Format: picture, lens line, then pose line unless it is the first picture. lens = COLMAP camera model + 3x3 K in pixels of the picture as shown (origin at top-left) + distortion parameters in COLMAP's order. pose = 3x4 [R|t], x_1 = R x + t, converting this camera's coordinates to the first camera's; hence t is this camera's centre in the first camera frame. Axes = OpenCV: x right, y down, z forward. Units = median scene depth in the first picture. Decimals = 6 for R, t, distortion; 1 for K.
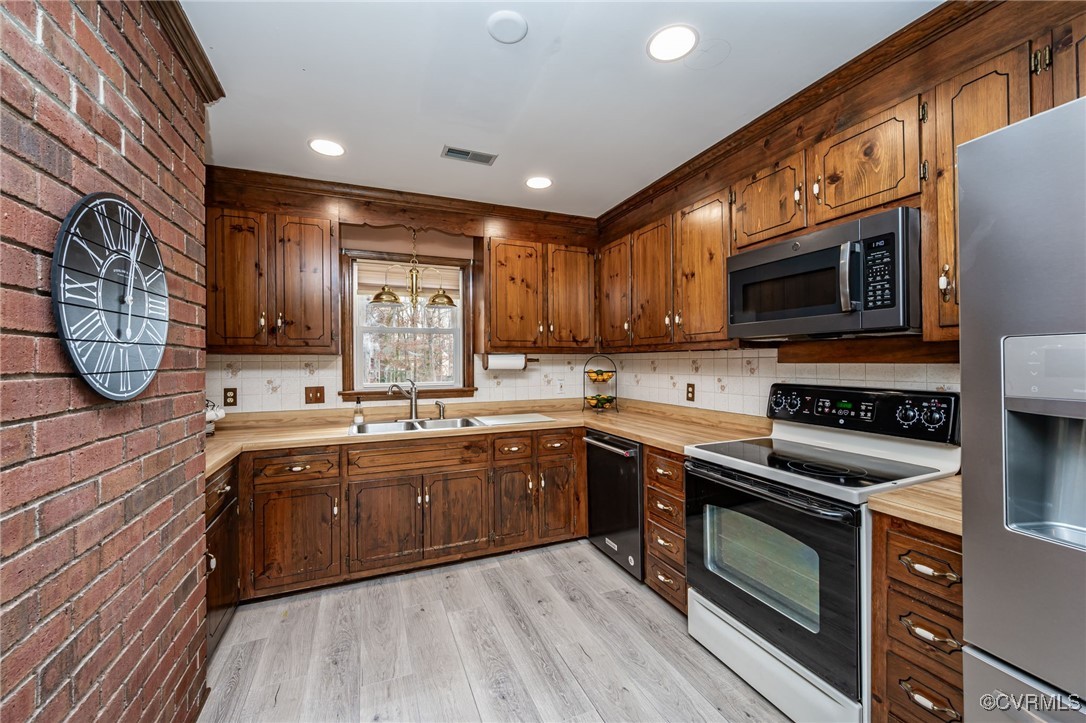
lens RADIAL K [[423.7, 0, 540.2], [0, 423.7, 360.4], [0, 0, 1]] dist [-0.000827, -0.000272]
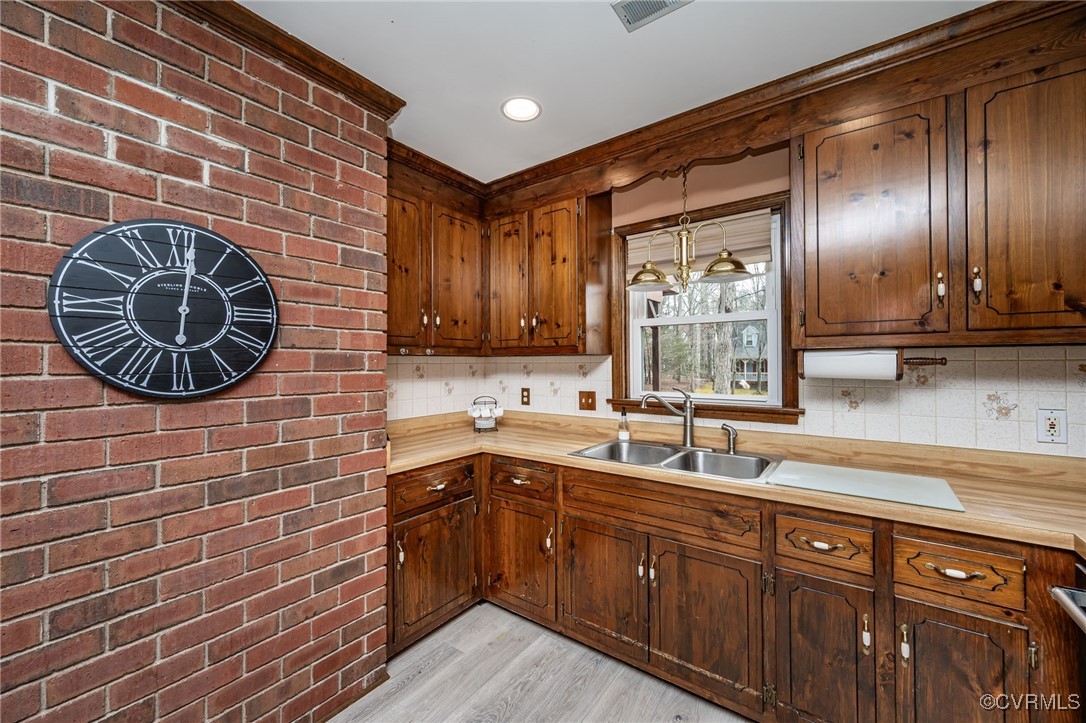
lens RADIAL K [[423.7, 0, 540.2], [0, 423.7, 360.4], [0, 0, 1]] dist [-0.000827, -0.000272]
pose [[0.511792, -0.002223, -0.859106, 0.193268], [0.001521, 0.999997, -0.001681, -0.001586], [0.859108, -0.000446, 0.511794, 0.486663]]
